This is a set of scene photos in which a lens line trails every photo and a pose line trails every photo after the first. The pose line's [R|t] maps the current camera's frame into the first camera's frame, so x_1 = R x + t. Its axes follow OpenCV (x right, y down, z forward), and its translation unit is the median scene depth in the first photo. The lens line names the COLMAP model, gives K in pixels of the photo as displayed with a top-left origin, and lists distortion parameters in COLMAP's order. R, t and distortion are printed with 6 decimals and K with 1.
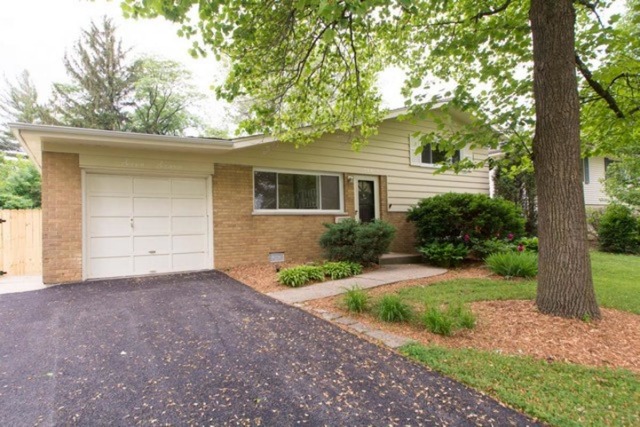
lens RADIAL K [[425.9, 0, 301.9], [0, 425.9, 221.6], [0, 0, 1]] dist [-0.003982, -0.001733]
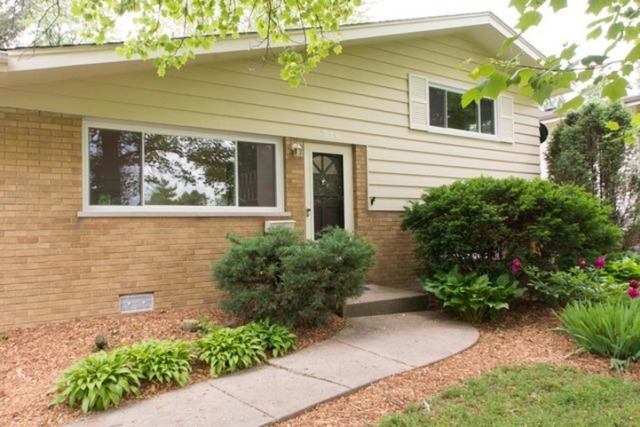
lens RADIAL K [[525.4, 0, 310.5], [0, 525.4, 215.1], [0, 0, 1]] dist [-0.002777, -0.002404]
pose [[0.999001, 0.006571, 0.044205, 0.103278], [-0.006275, 0.999957, -0.006839, -0.013607], [-0.044248, 0.006555, 0.998999, 0.344835]]
